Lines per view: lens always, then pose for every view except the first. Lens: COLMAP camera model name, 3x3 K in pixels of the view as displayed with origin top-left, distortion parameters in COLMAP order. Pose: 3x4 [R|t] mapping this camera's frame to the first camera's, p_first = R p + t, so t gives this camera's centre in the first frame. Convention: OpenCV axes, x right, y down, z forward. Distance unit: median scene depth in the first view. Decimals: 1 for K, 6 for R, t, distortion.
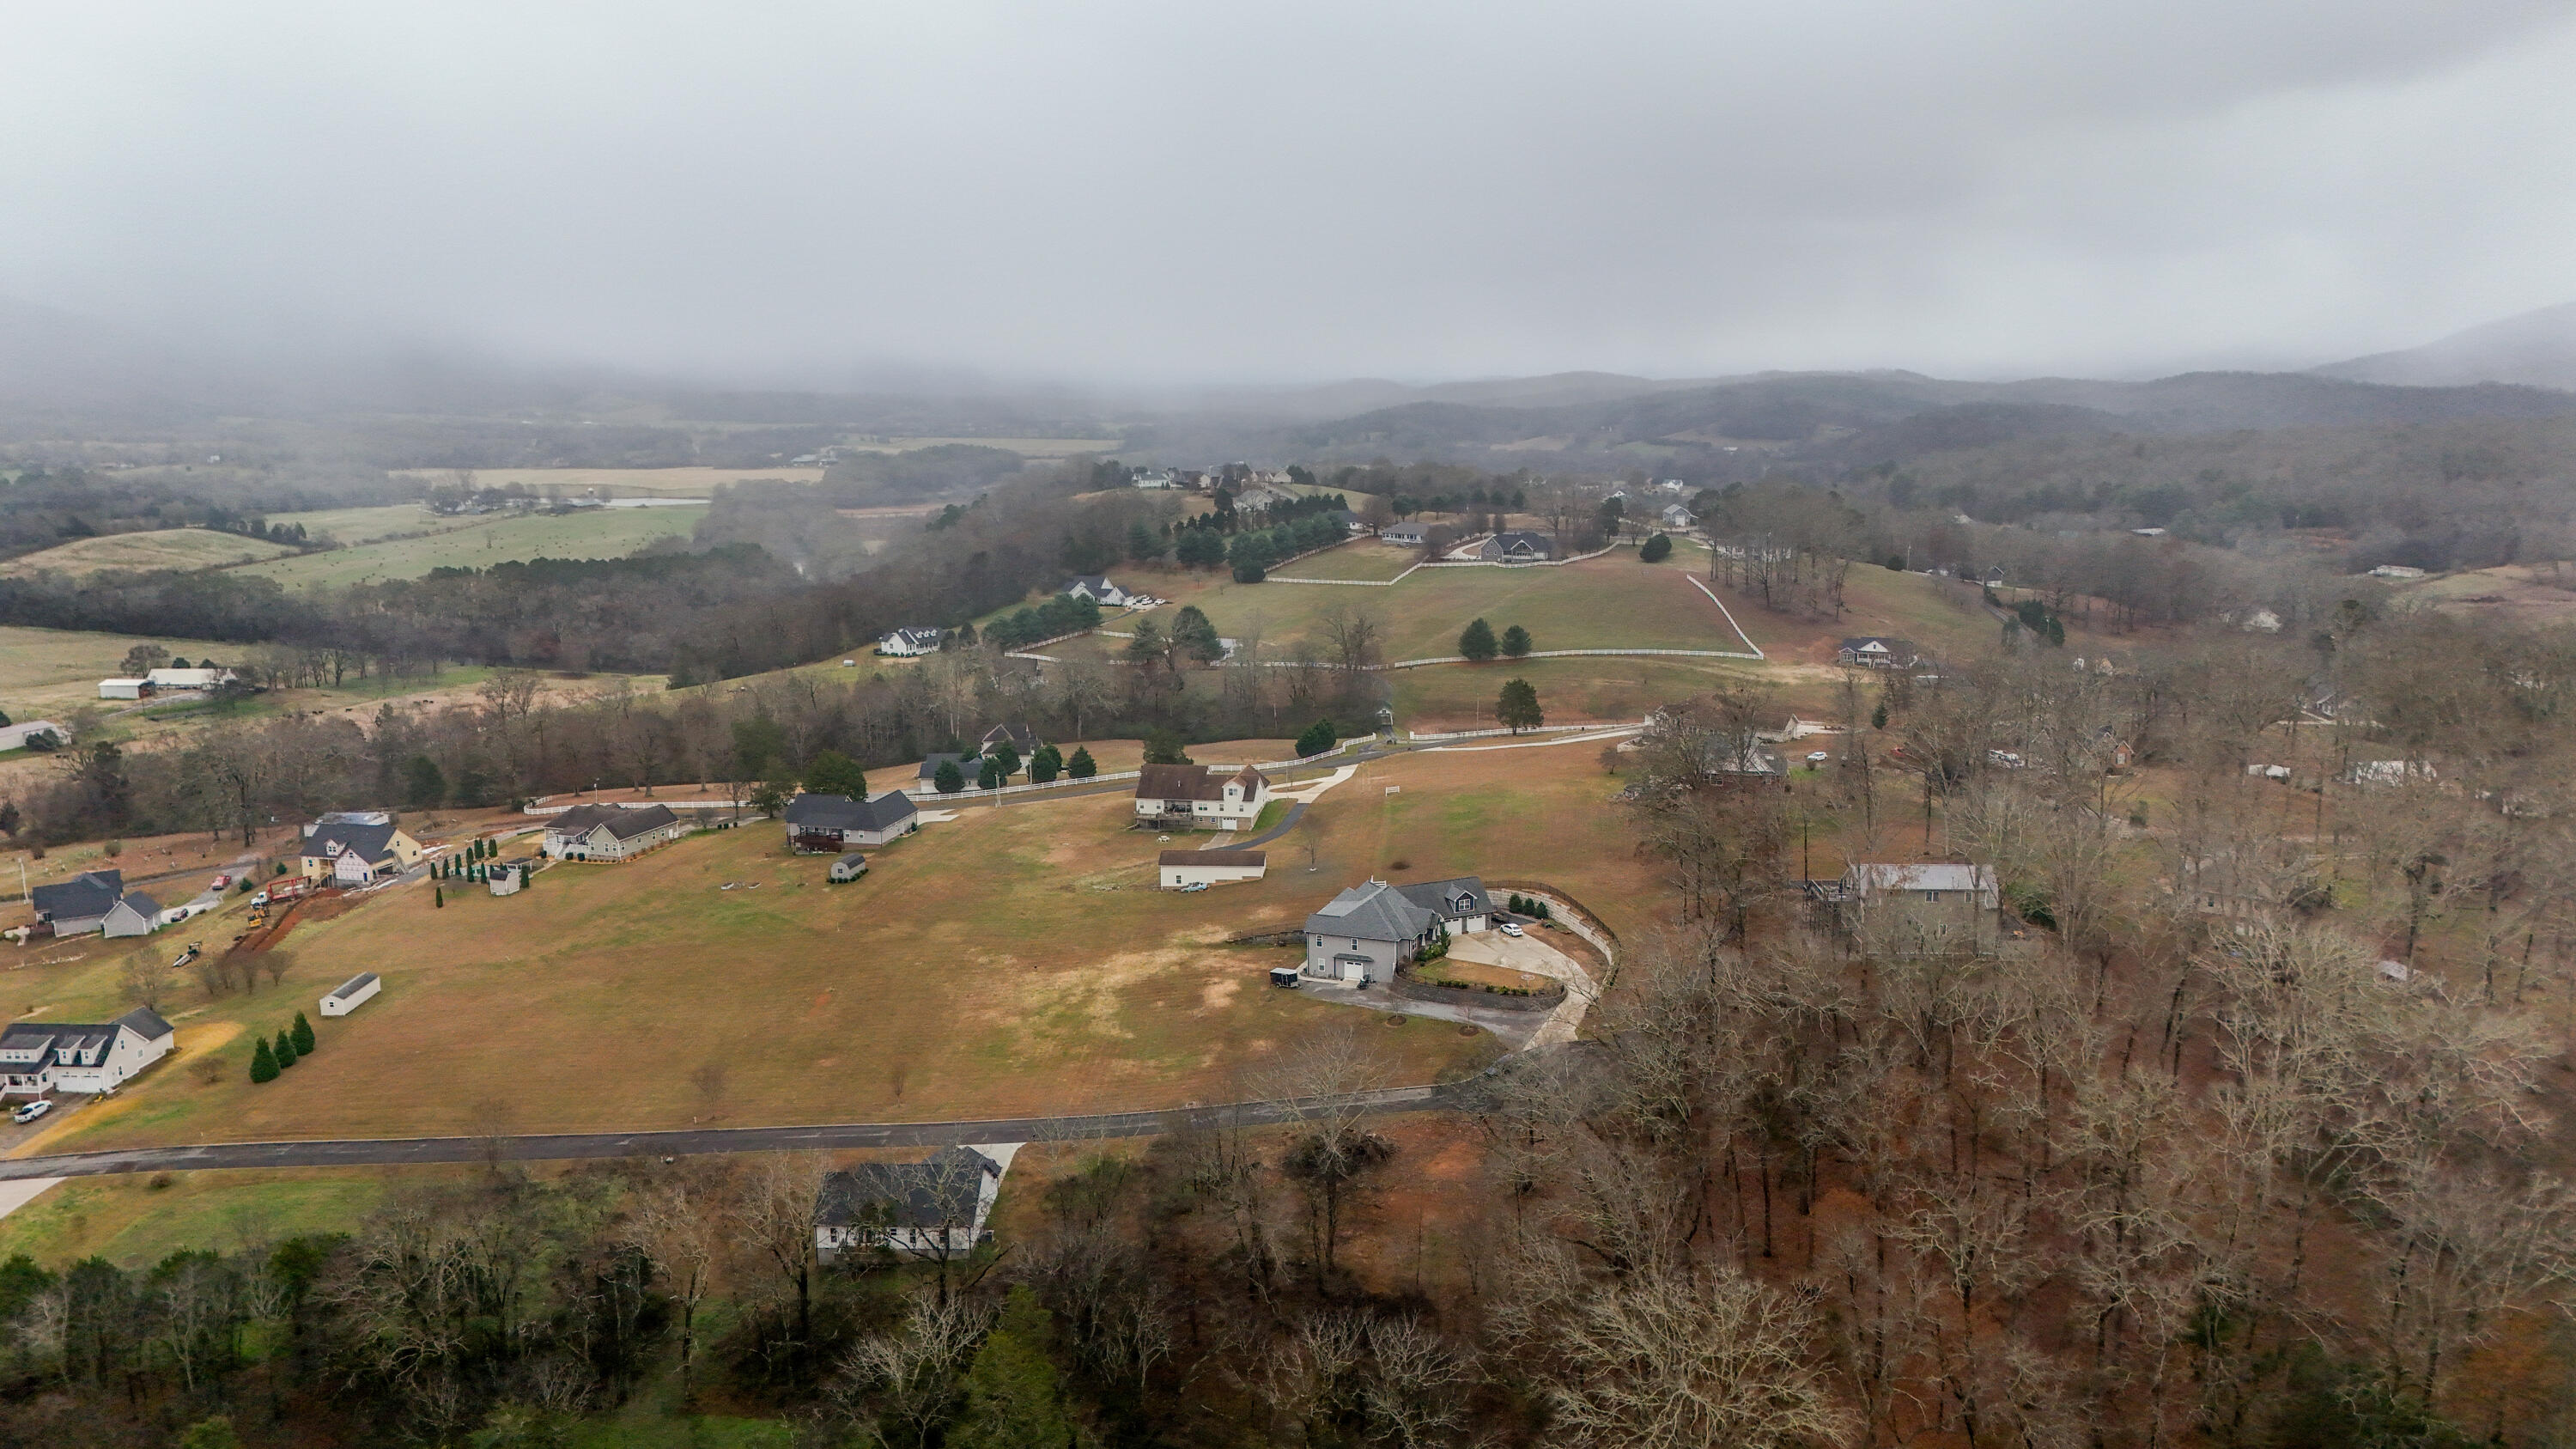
lens RADIAL K [[1888.6, 0, 1284.8], [0, 1888.6, 702.8], [0, 0, 1]] dist [0.082893, -0.067814]
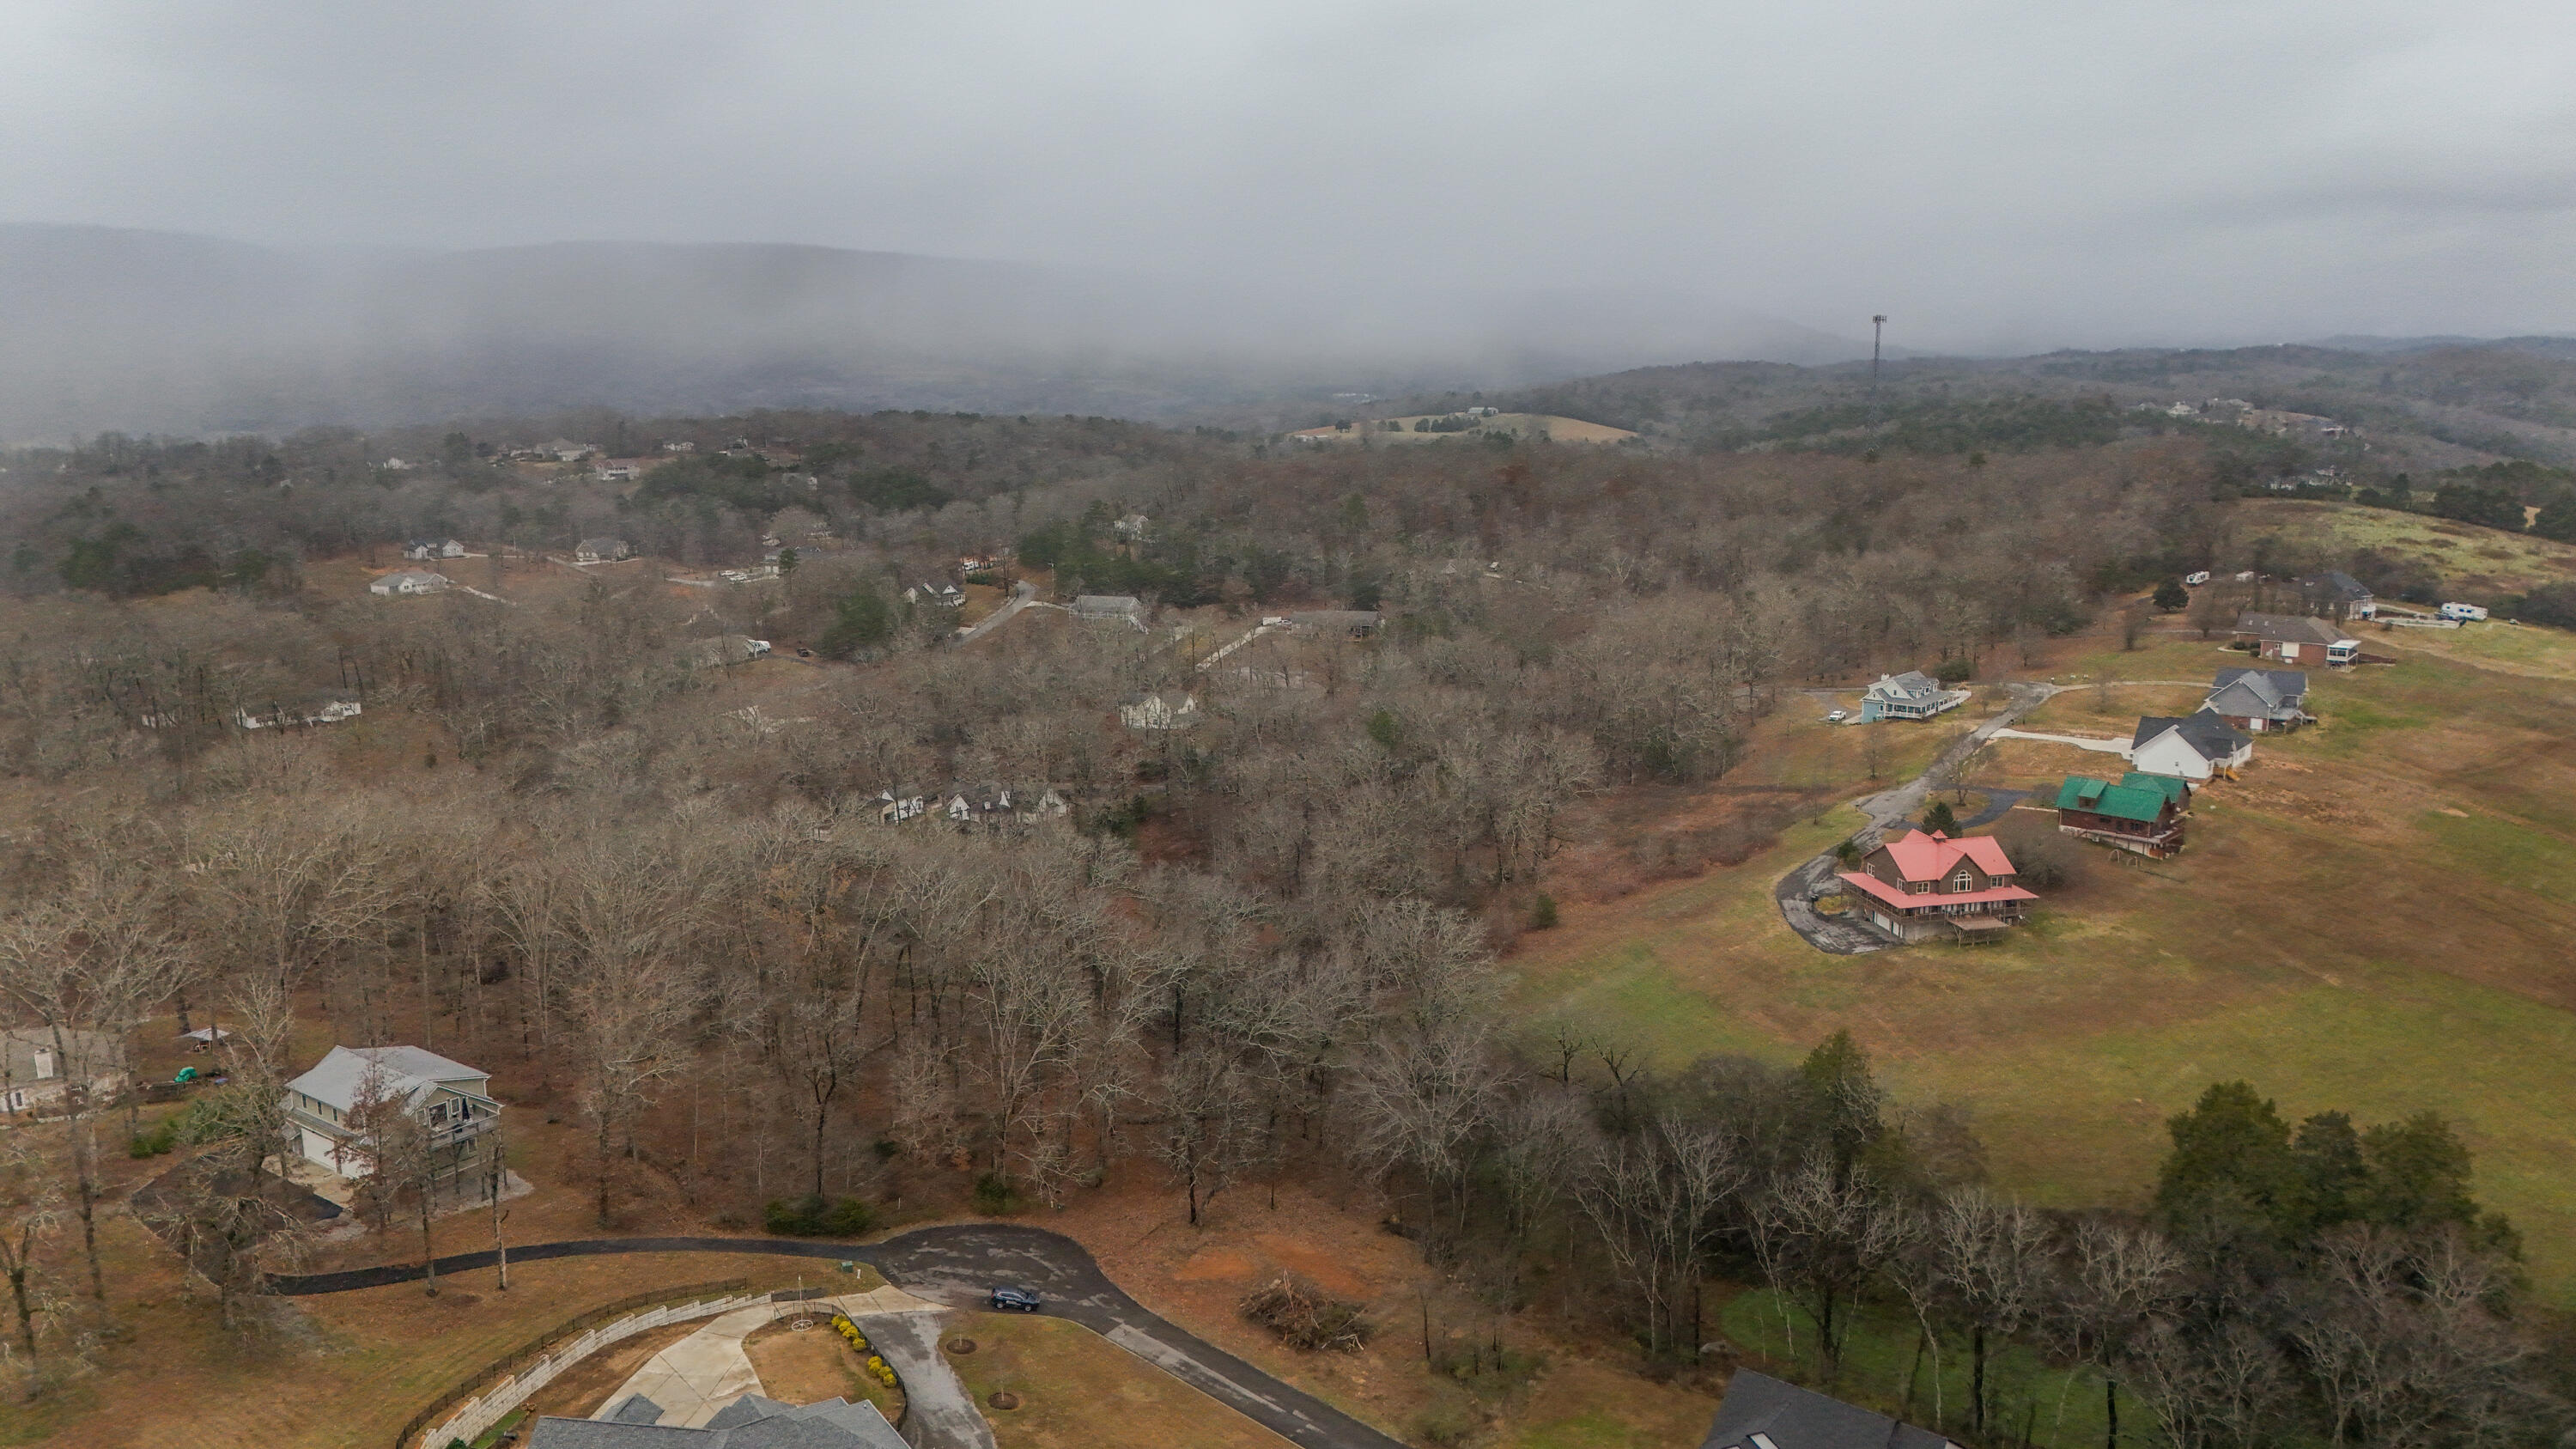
lens RADIAL K [[1888.6, 0, 1310.1], [0, 1888.6, 715.7], [0, 0, 1]] dist [0.082893, -0.067814]
pose [[-0.827956, -0.086665, 0.554055, -0.255512], [0.116116, 0.940082, 0.320566, -0.170243], [-0.548639, 0.329749, -0.768284, 0.969899]]
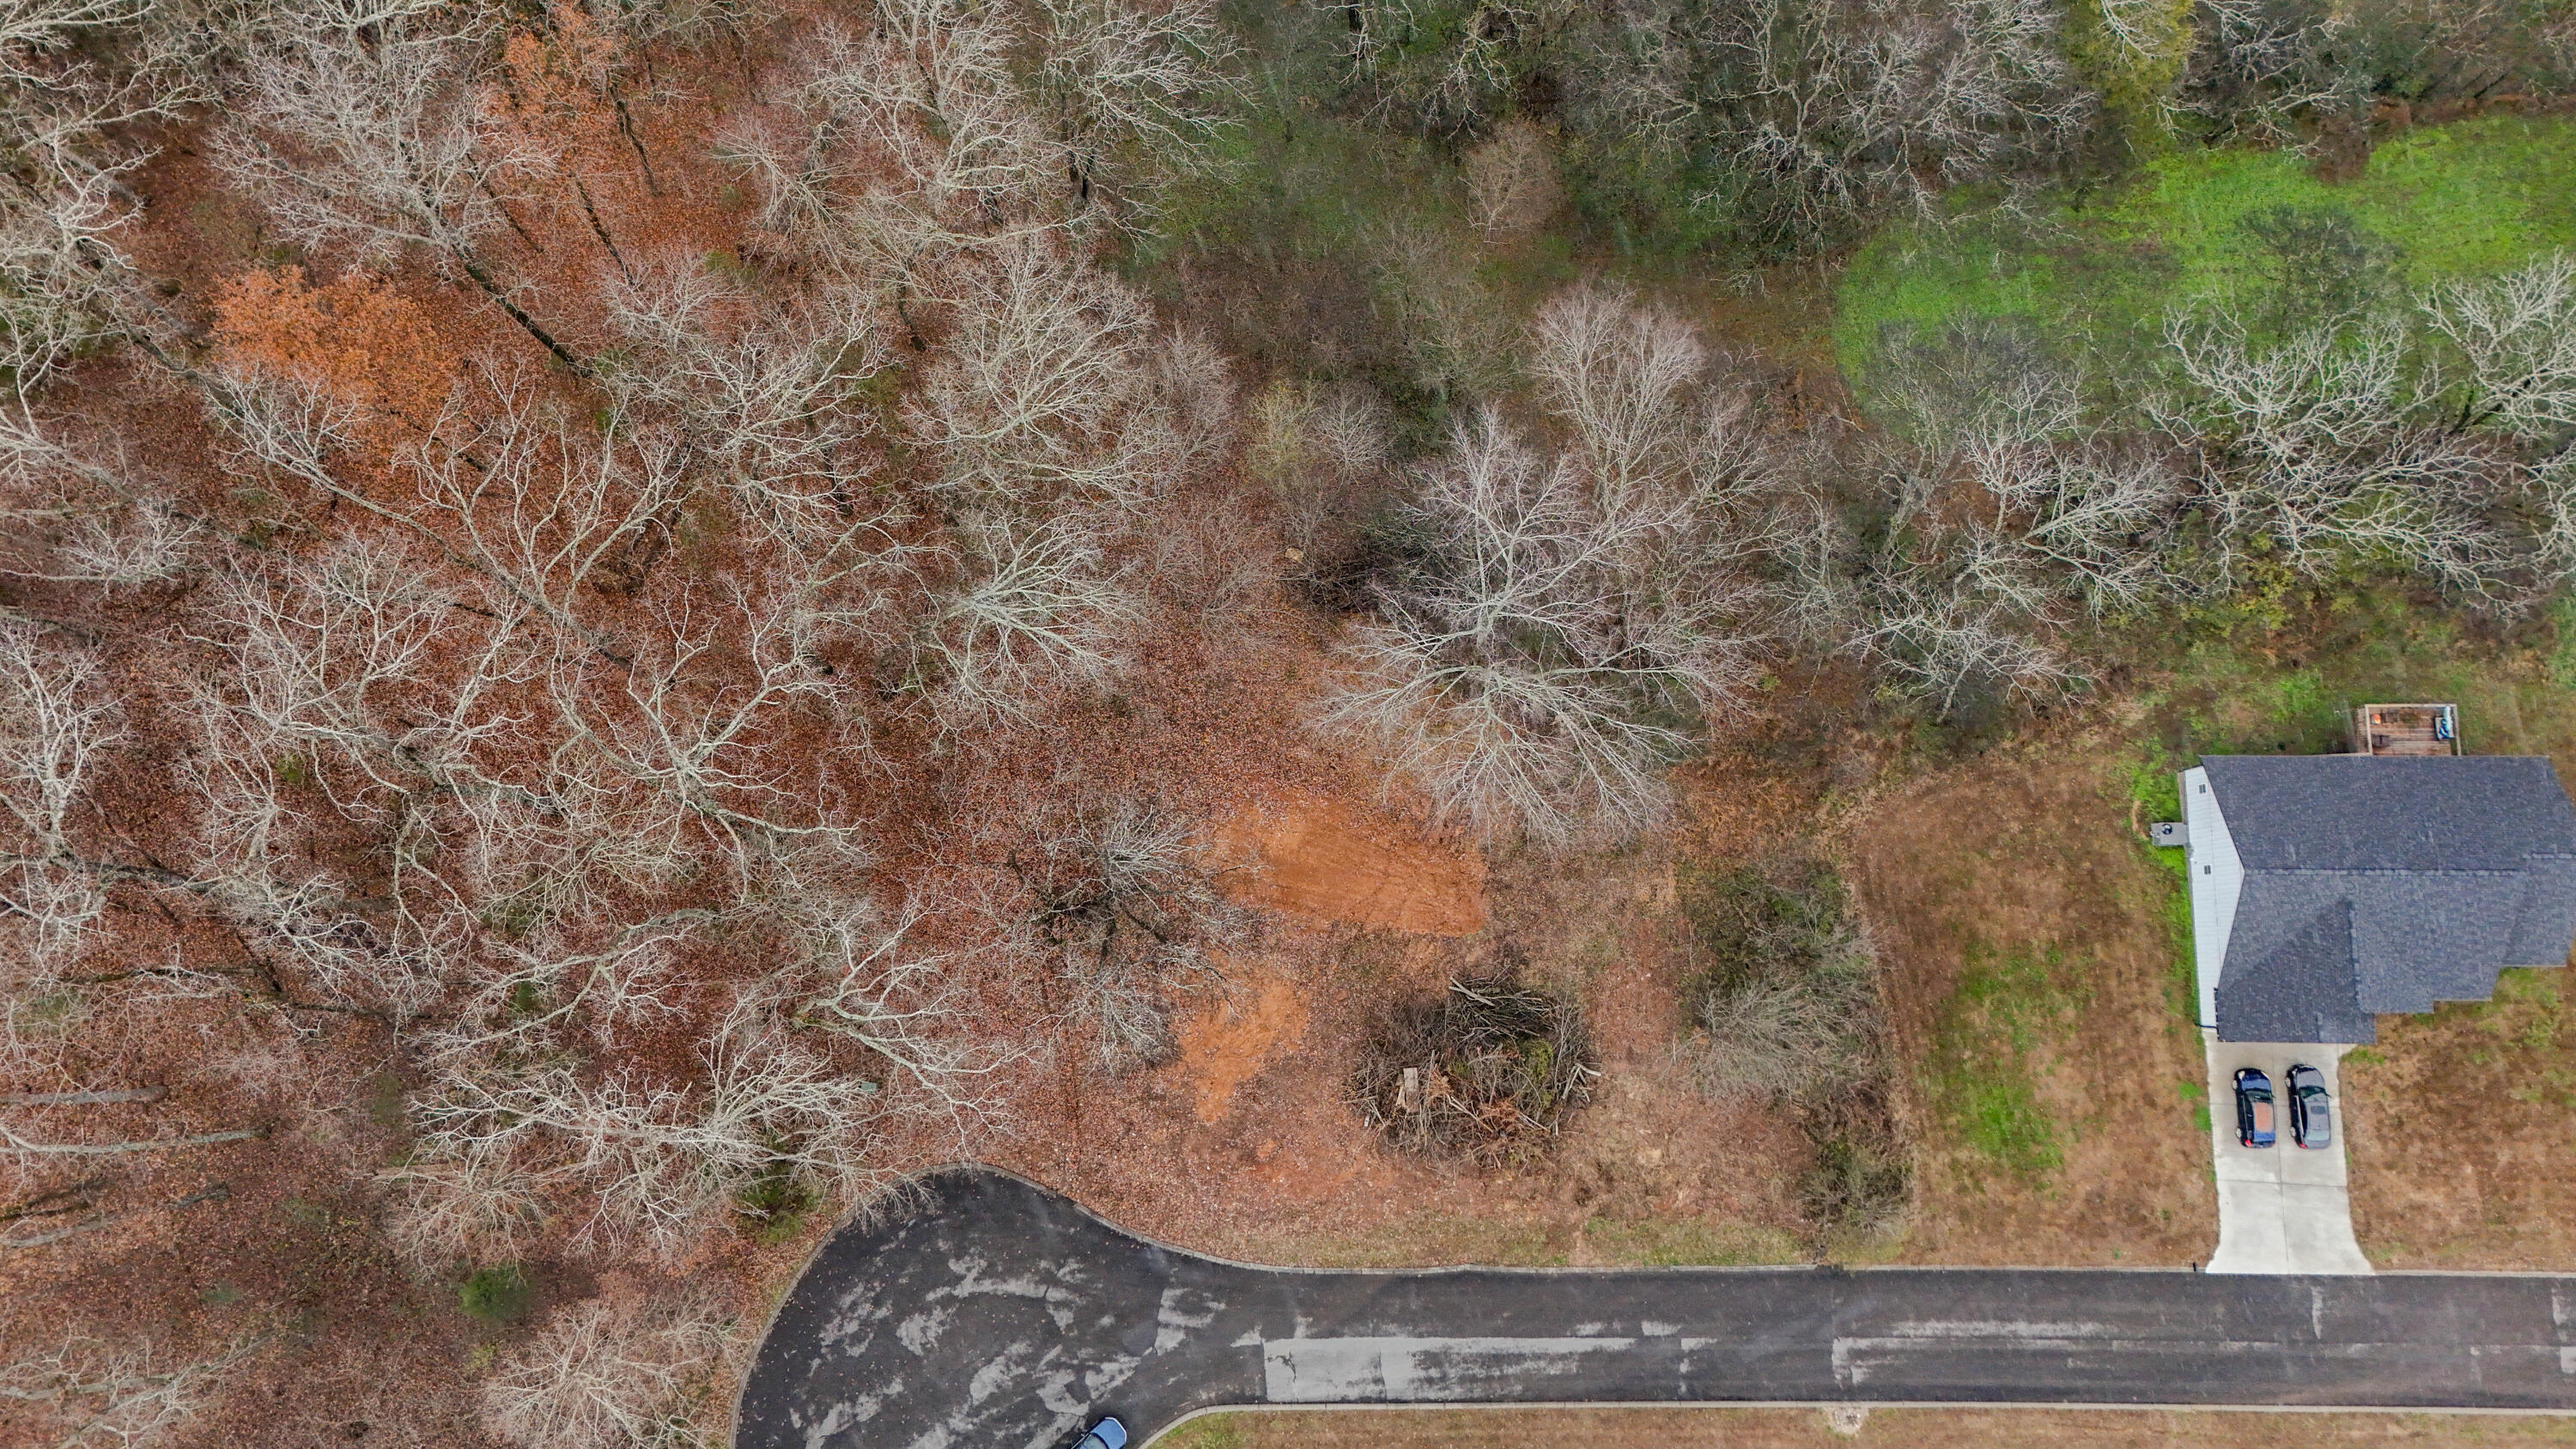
lens RADIAL K [[1888.6, 0, 1302.8], [0, 1888.6, 720.7], [0, 0, 1]] dist [0.082893, -0.067814]
pose [[-0.997843, 0.055502, 0.035054, 0.031217], [0.032782, -0.041339, 0.998607, -0.137117], [0.056874, 0.997602, 0.039431, 0.560455]]
